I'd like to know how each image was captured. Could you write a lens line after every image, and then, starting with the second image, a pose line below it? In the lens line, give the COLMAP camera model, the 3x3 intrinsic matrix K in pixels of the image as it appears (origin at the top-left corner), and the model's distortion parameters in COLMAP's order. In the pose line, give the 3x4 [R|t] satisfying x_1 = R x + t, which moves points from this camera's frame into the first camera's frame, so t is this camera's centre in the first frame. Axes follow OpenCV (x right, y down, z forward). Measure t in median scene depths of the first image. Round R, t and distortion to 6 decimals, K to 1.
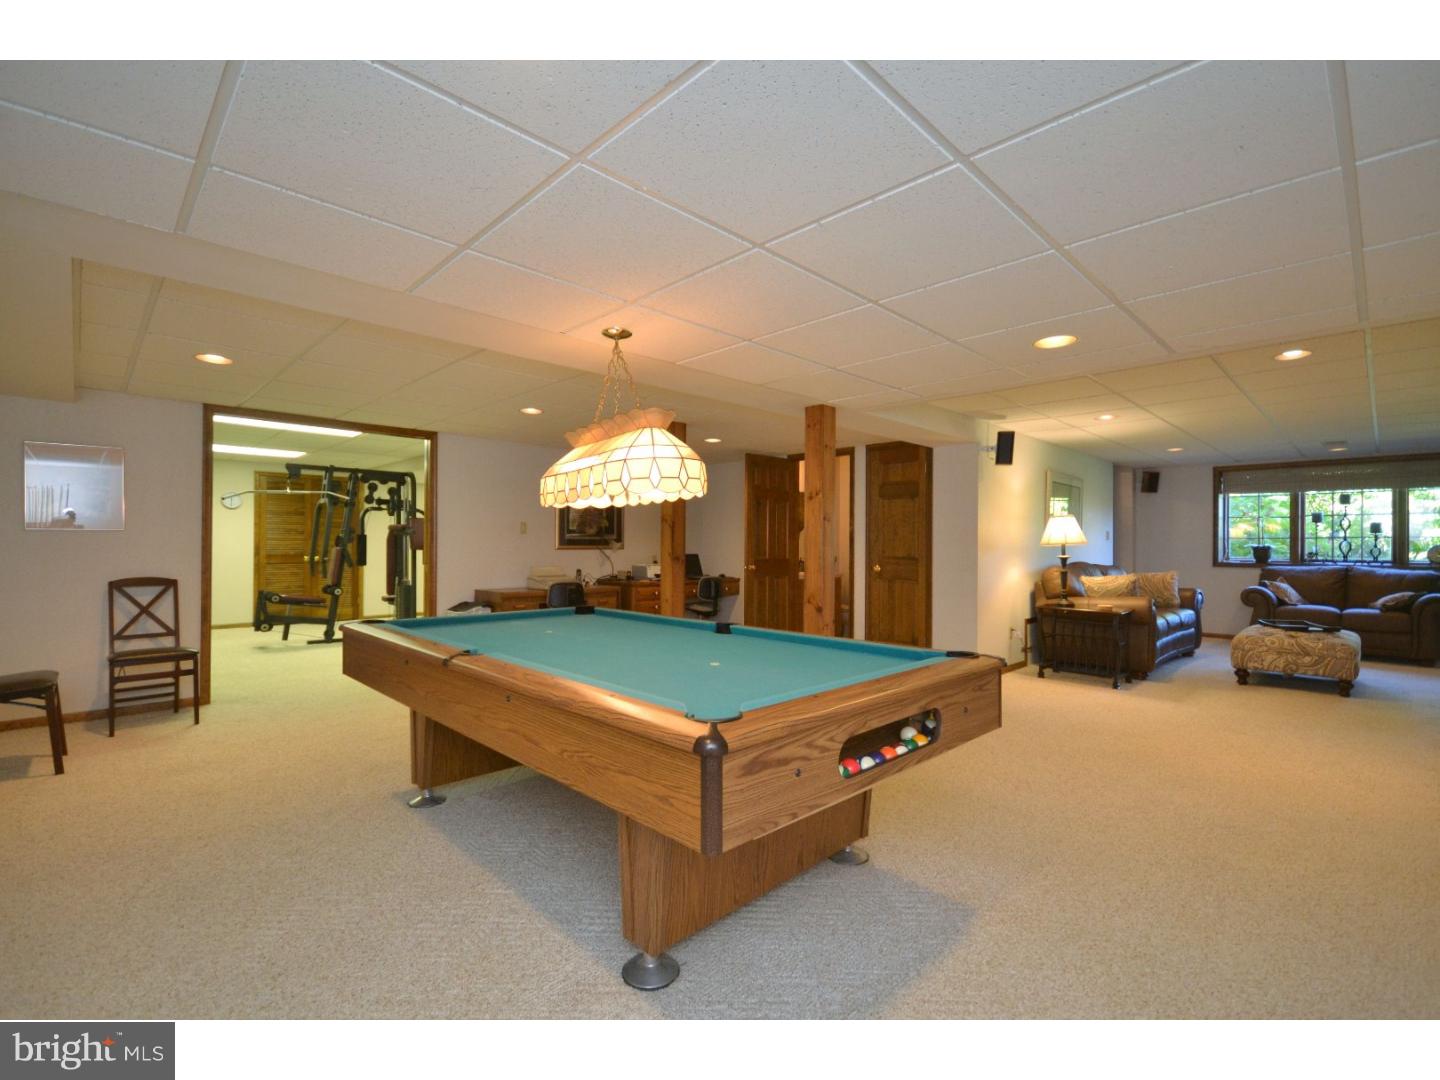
lens RADIAL K [[645.5, 0, 719.3], [0, 645.5, 541.8], [0, 0, 1]] dist [-0.002510, -0.001817]
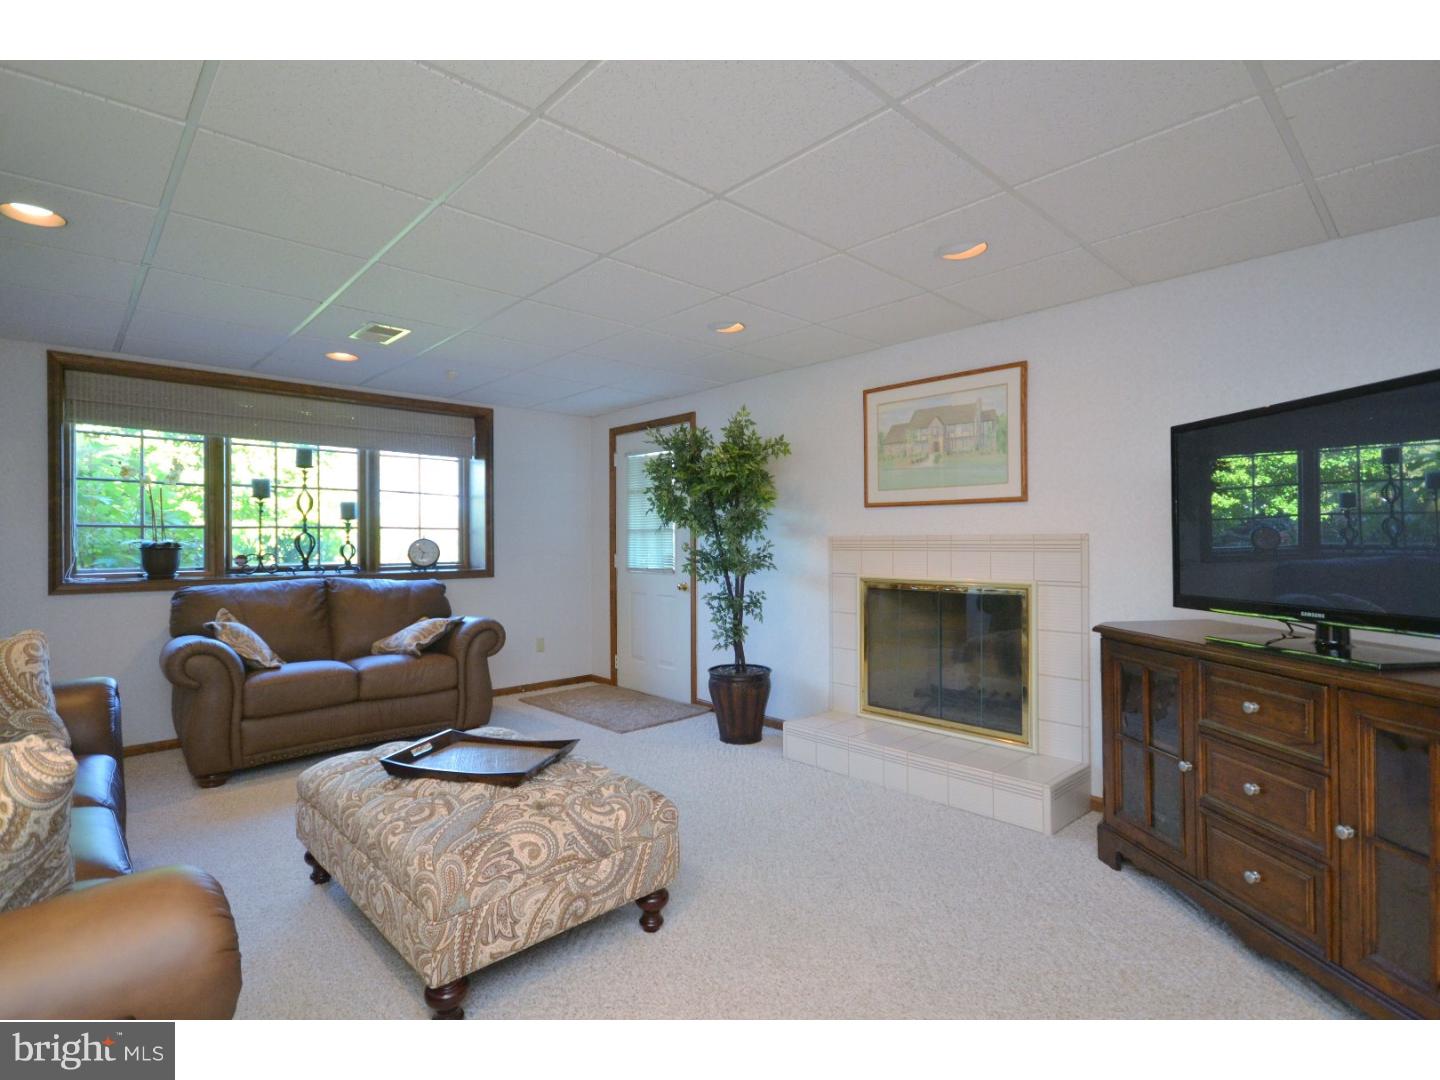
lens RADIAL K [[712.6, 0, 719.5], [0, 712.6, 537.7], [0, 0, 1]] dist [-0.001351, -0.000312]
pose [[0.022923, 0.004951, 0.999725, 0.352241], [0.001815, 0.999986, -0.004994, 0.006462], [-0.999736, 0.001929, 0.022913, 0.609952]]
